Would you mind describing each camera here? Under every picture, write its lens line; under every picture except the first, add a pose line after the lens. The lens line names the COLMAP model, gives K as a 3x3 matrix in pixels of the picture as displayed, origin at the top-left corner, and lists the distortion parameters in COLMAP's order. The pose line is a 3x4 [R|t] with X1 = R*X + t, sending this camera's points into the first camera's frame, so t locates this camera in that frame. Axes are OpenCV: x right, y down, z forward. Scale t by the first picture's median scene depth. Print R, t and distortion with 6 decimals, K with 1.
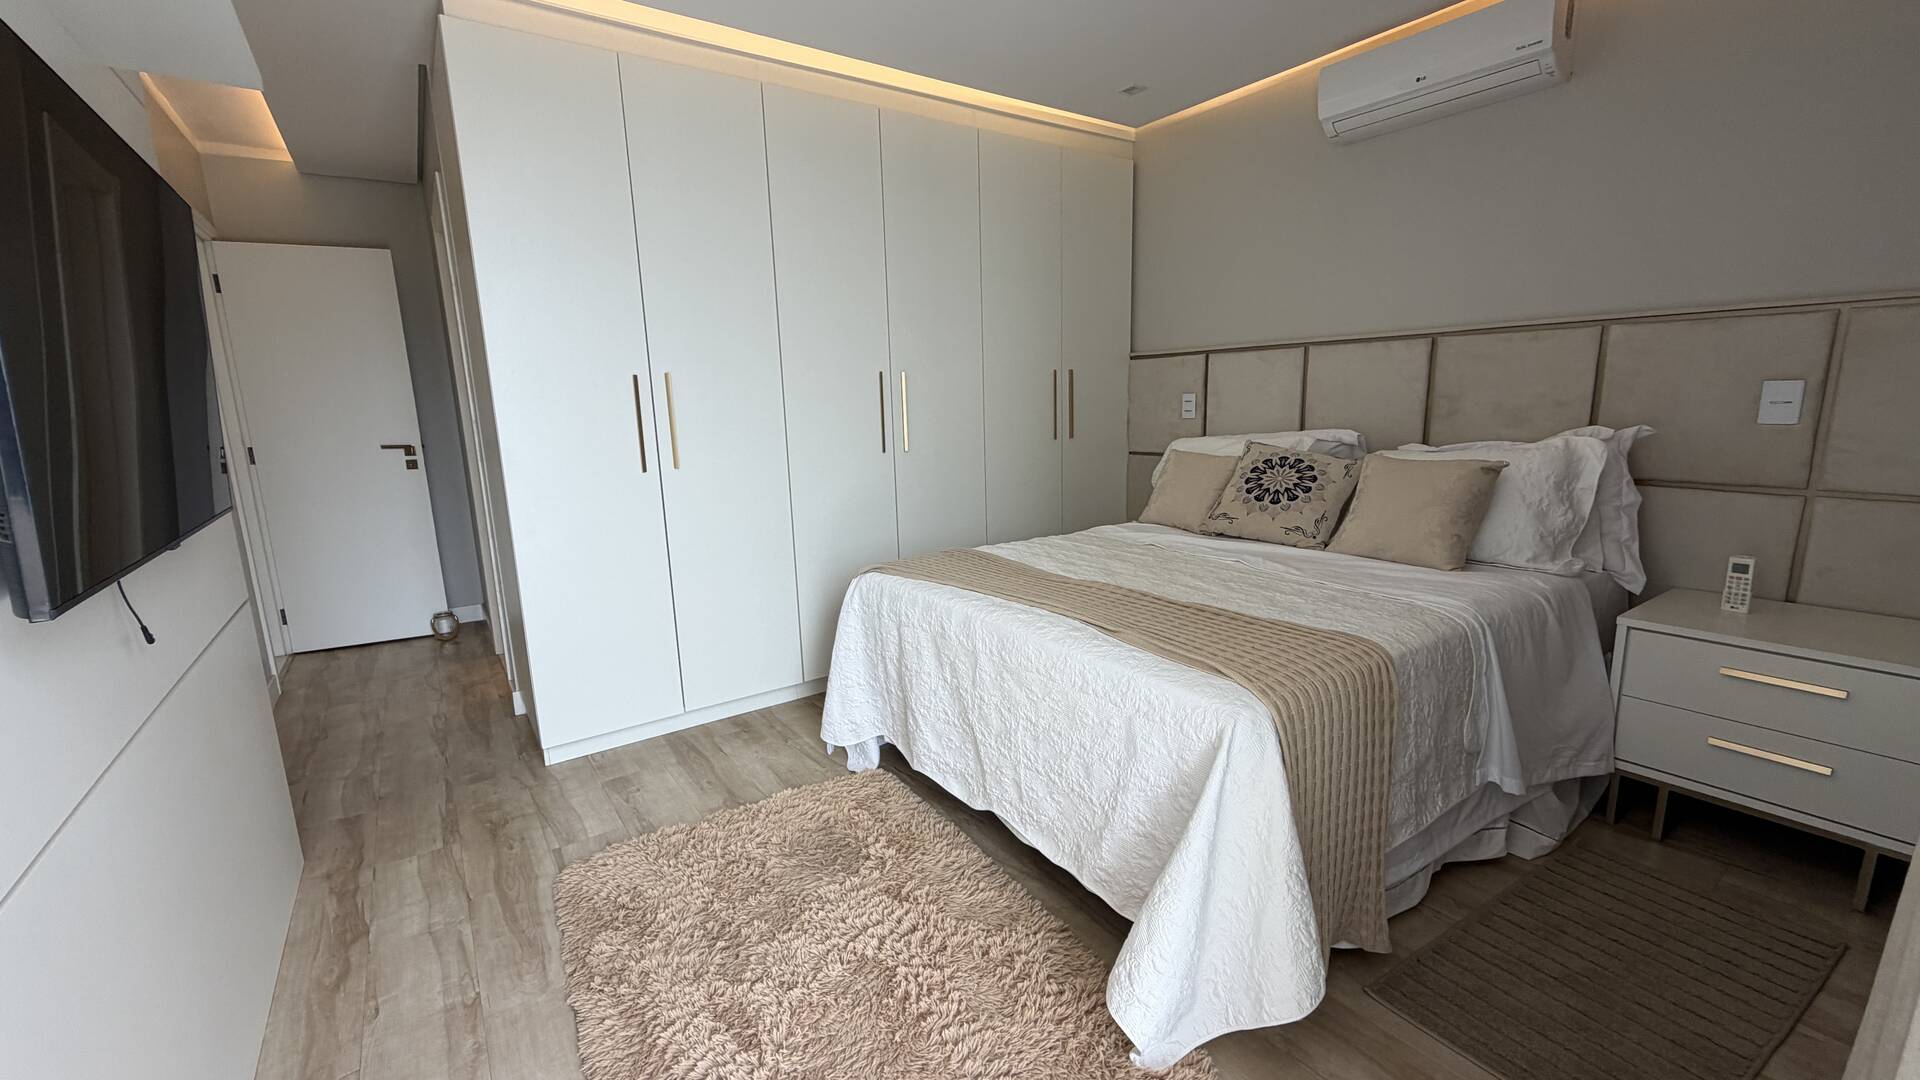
lens RADIAL K [[764.0, 0, 952.6], [0, 764.0, 540.4], [0, 0, 1]] dist [0.000988, 0.000051]
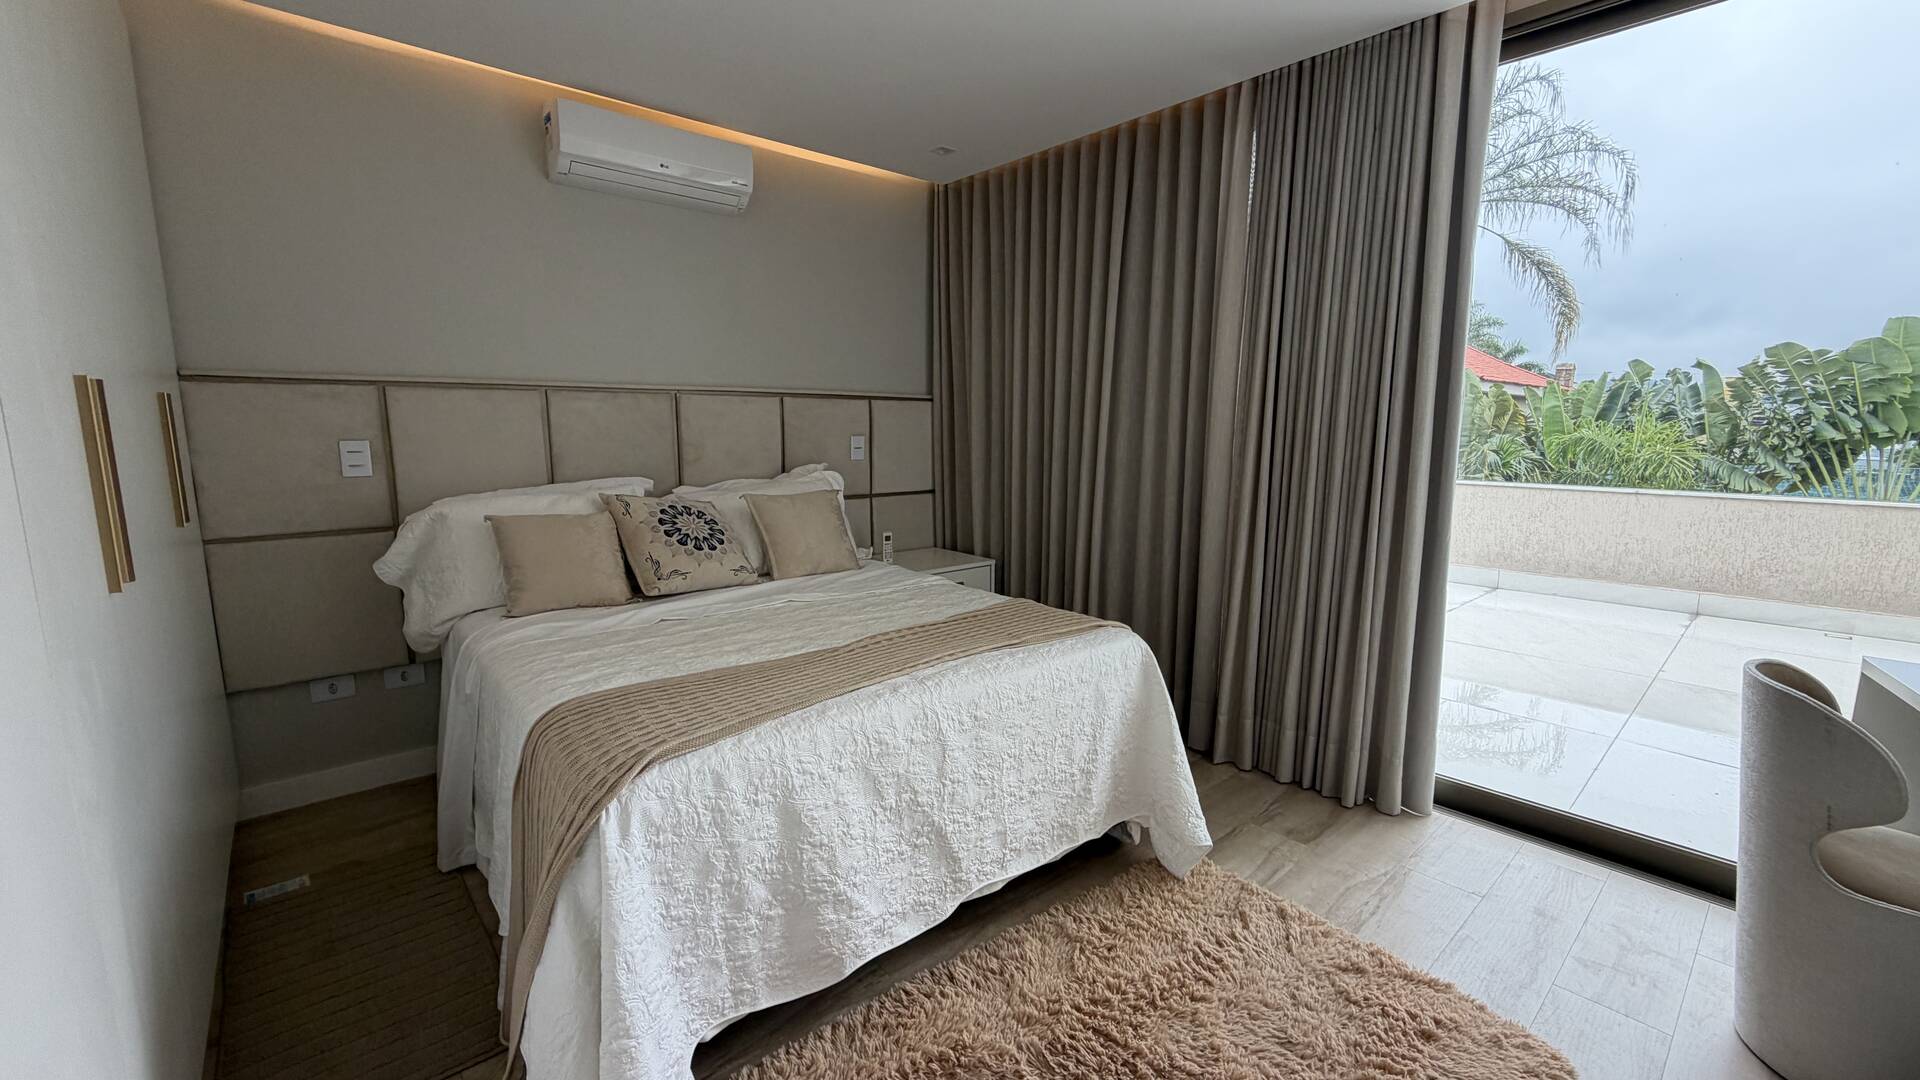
lens RADIAL K [[764.0, 0, 952.6], [0, 764.0, 540.4], [0, 0, 1]] dist [0.000988, 0.000051]
pose [[-0.095411, -0.122416, 0.987882, -0.759157], [0.186784, 0.972581, 0.138560, -0.177629], [-0.977757, 0.197740, -0.069930, 0.958962]]
